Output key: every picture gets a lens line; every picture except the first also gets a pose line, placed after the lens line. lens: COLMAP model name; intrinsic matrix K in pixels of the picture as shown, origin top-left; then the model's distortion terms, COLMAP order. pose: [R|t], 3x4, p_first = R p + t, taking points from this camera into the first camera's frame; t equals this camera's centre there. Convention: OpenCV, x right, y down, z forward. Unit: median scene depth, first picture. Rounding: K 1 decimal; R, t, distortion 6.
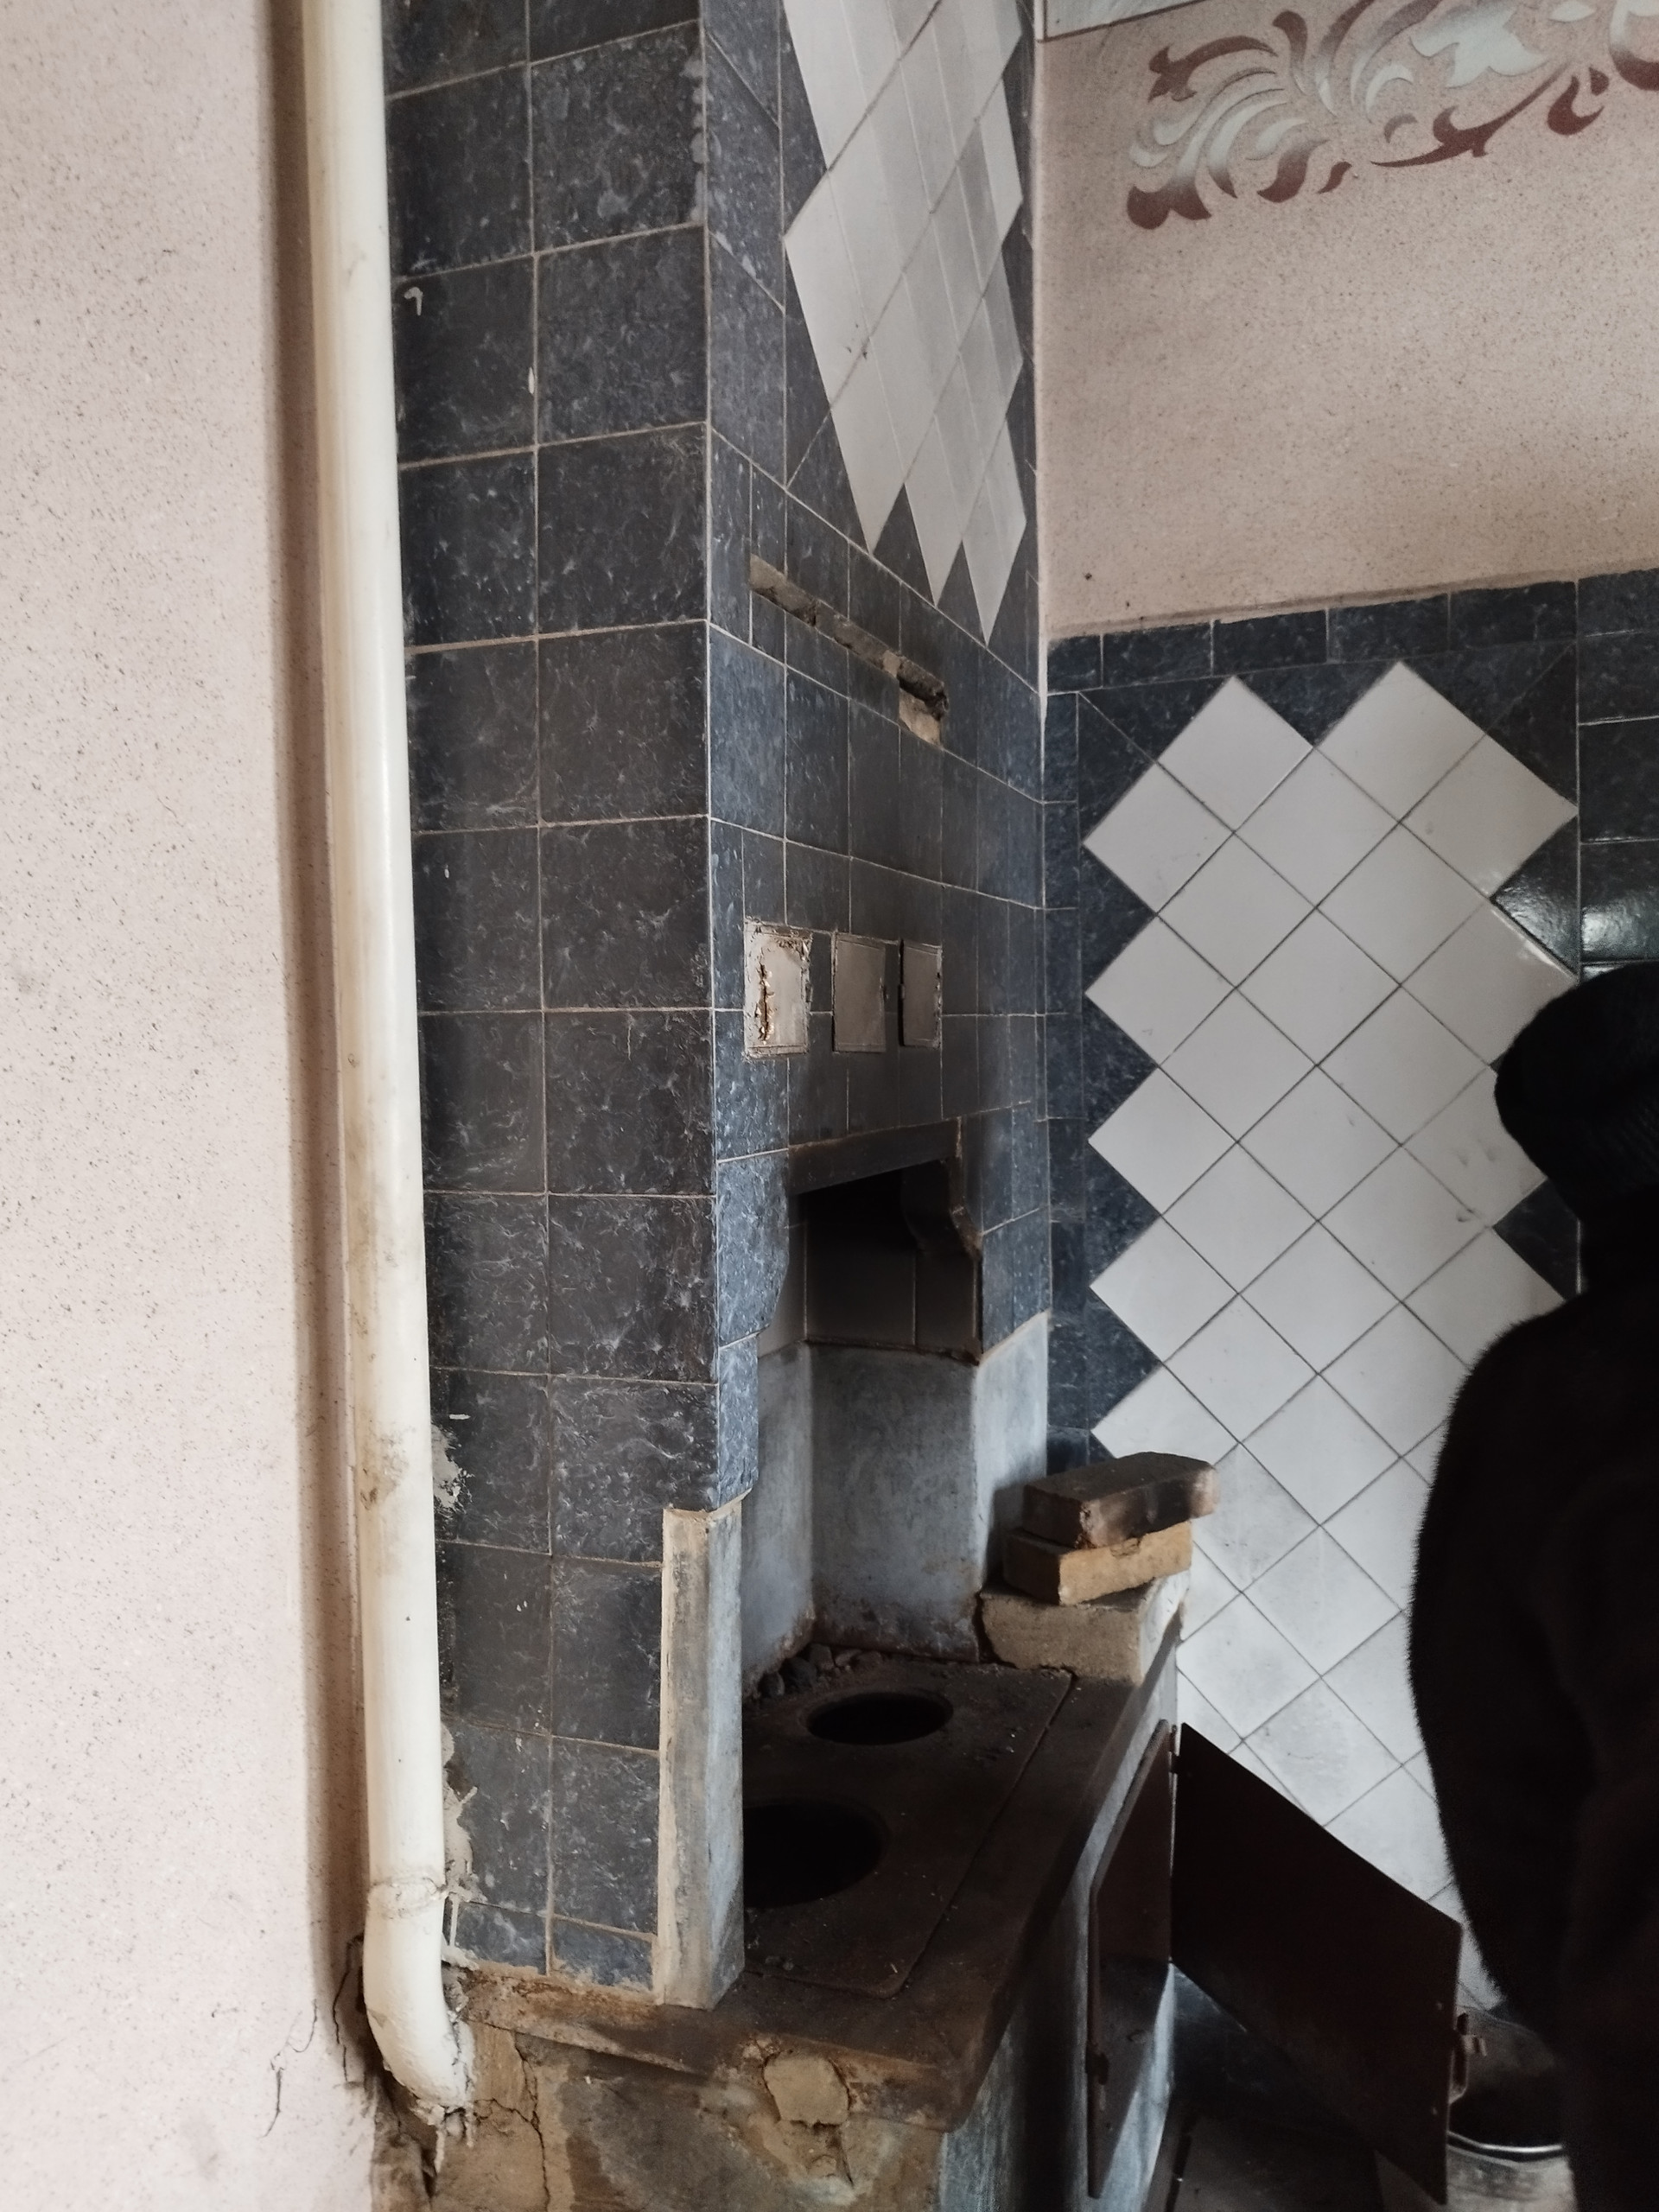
lens RADIAL K [[1575.1, 0, 843.1], [0, 1575.1, 1100.1], [0, 0, 1]] dist [0.032909, -0.014802]
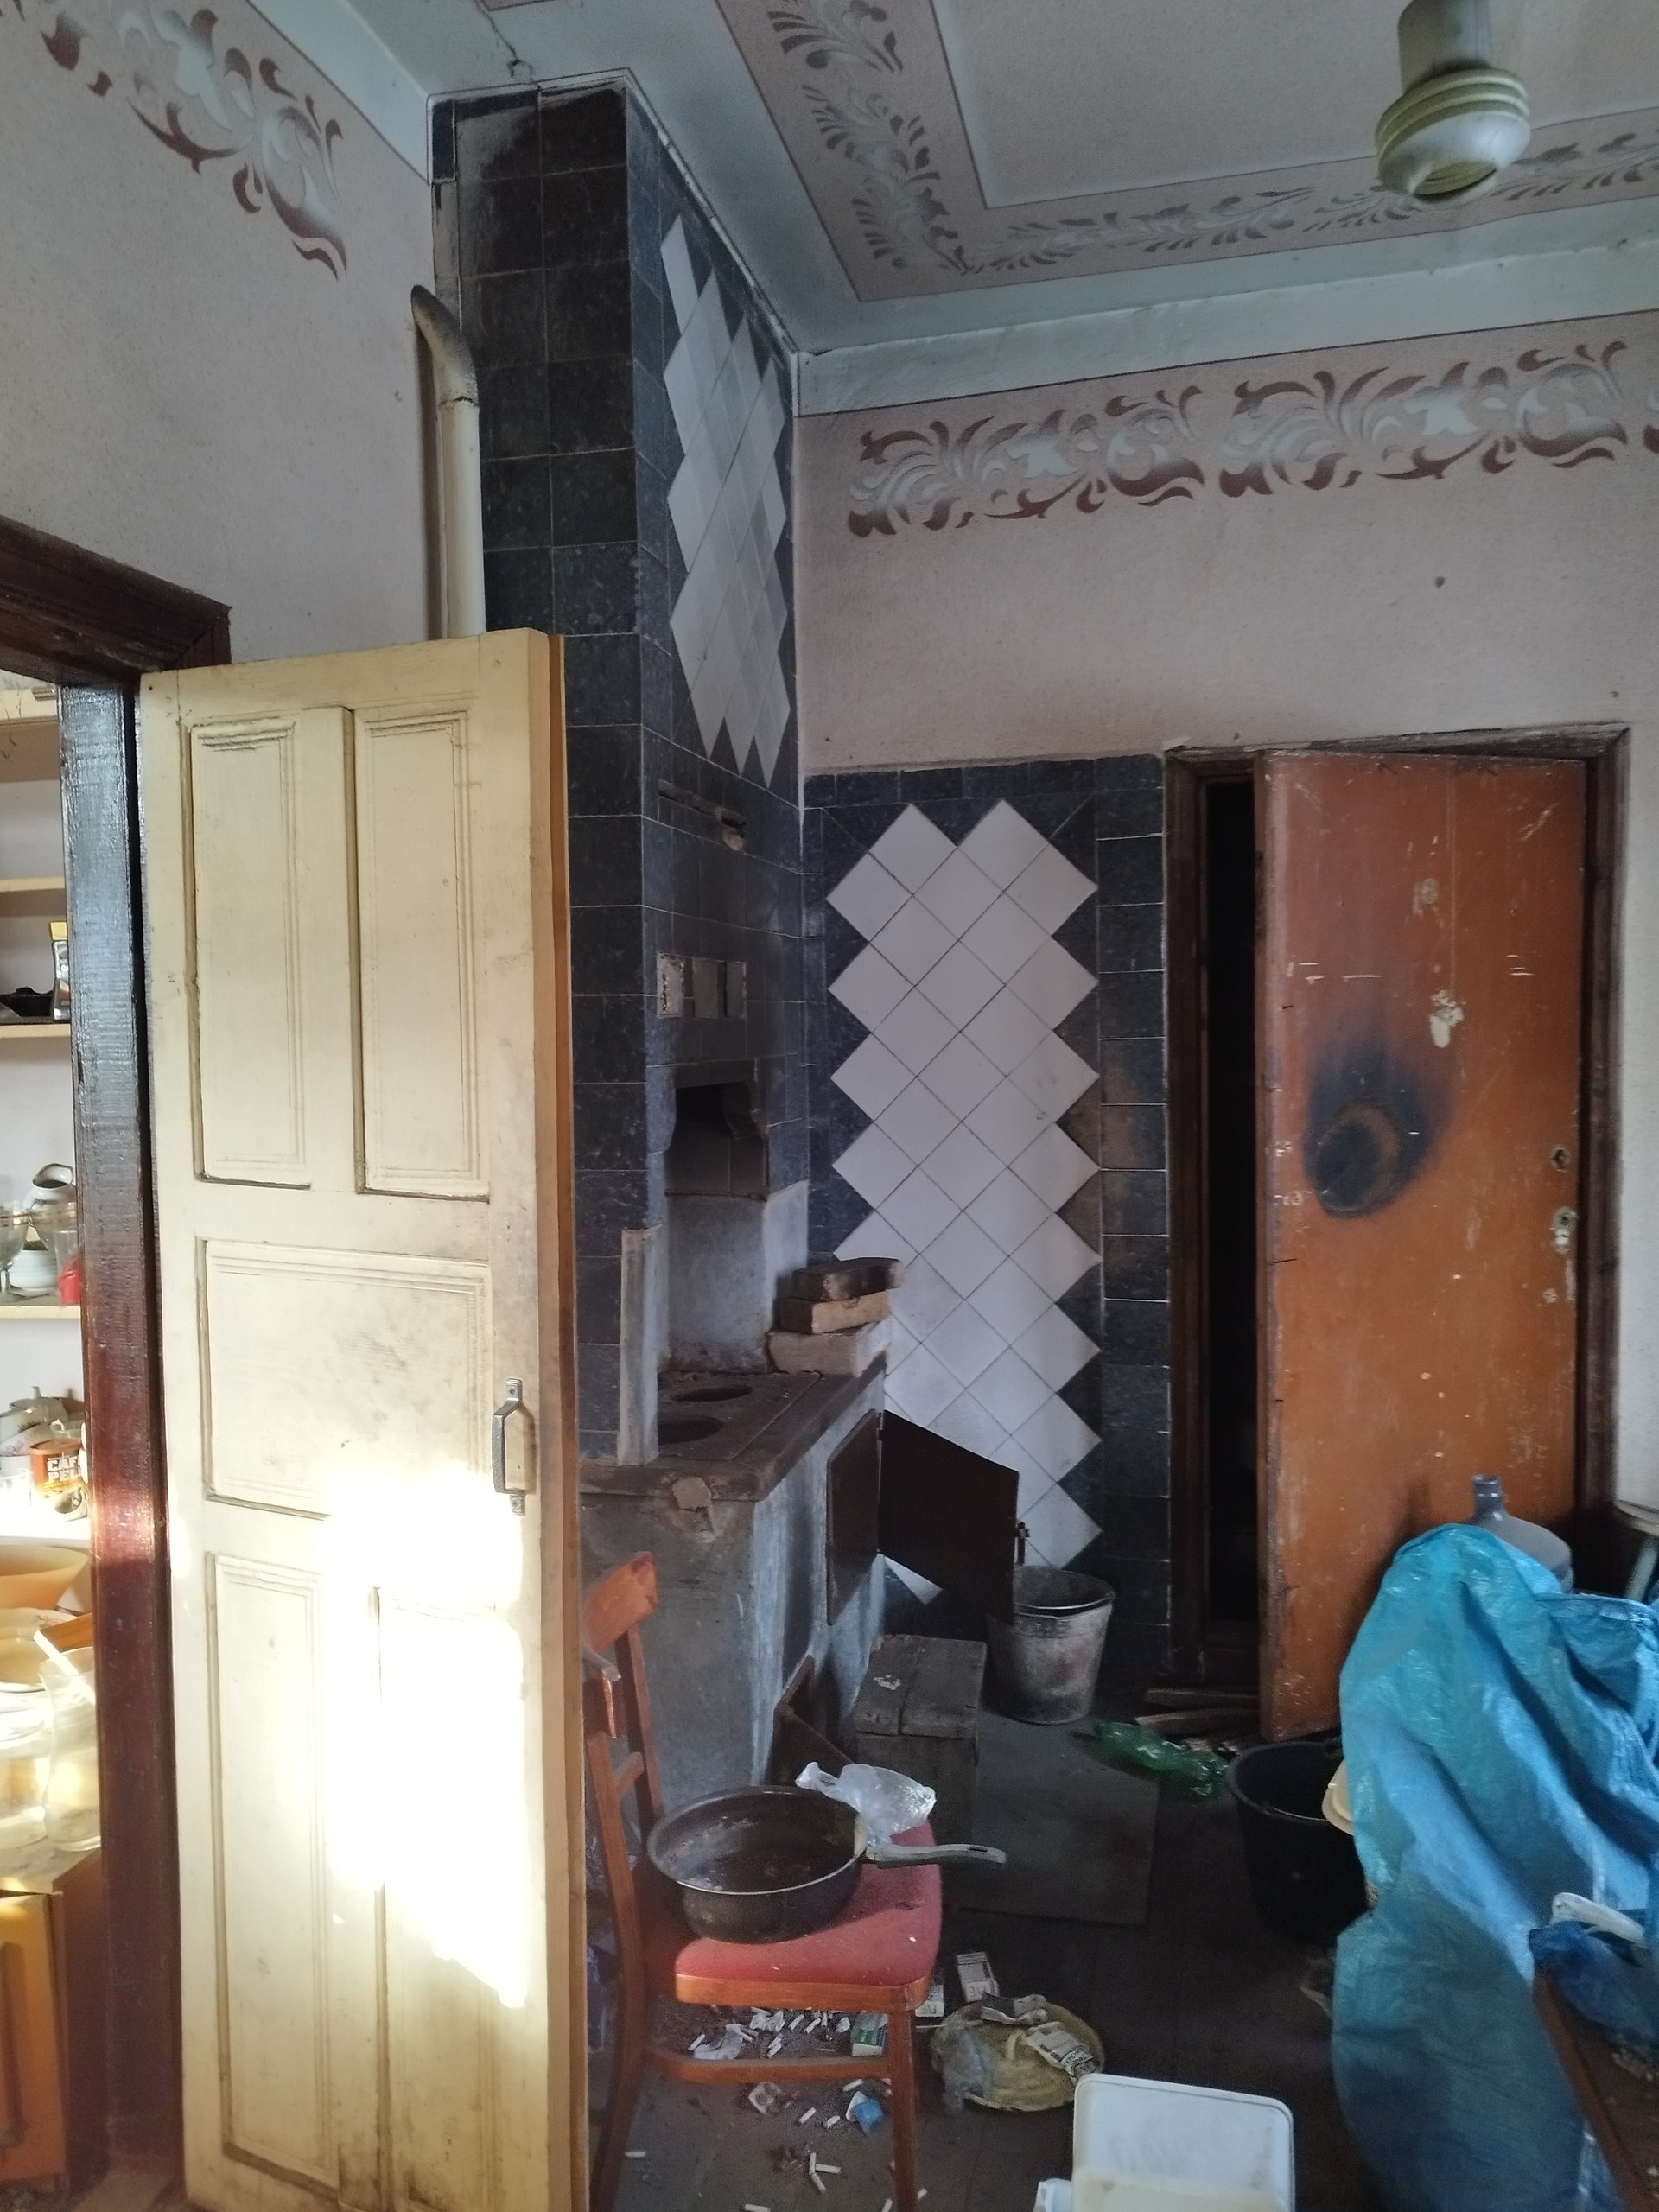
lens RADIAL K [[1575.1, 0, 830.9], [0, 1575.1, 1100.3], [0, 0, 1]] dist [0.032909, -0.014802]
pose [[0.990858, -0.006367, 0.134756, -0.075880], [0.006056, 0.999978, 0.002715, 0.050568], [-0.134771, -0.001874, 0.990875, -0.720750]]
